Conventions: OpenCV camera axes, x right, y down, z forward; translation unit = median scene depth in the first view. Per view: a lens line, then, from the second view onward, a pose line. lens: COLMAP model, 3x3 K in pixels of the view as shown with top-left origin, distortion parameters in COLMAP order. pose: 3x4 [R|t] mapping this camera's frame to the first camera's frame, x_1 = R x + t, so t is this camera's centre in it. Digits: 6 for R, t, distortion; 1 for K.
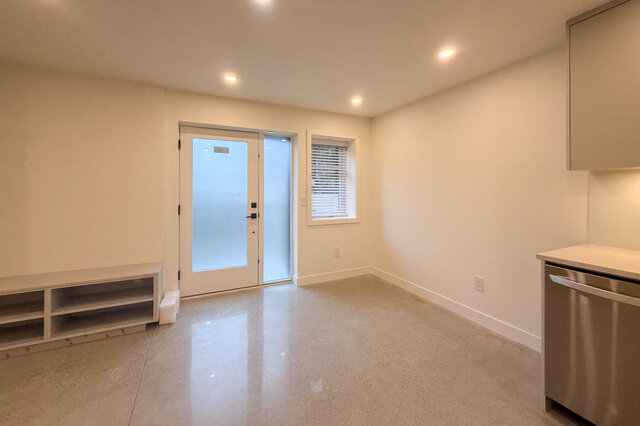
lens RADIAL K [[271.8, 0, 318.5], [0, 271.8, 186.5], [0, 0, 1]] dist [0.000209, 0.000051]
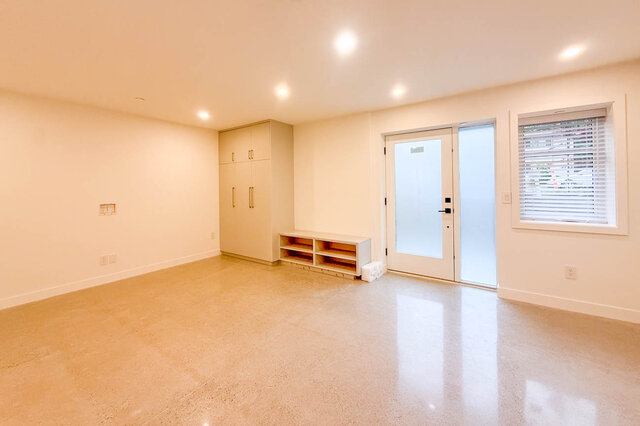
lens RADIAL K [[271.8, 0, 318.5], [0, 271.8, 186.5], [0, 0, 1]] dist [0.000209, 0.000051]
pose [[0.446532, -0.006651, -0.894743, 0.460093], [0.024129, 0.999698, 0.004610, 0.002460], [0.894442, -0.023648, 0.446558, 0.123747]]
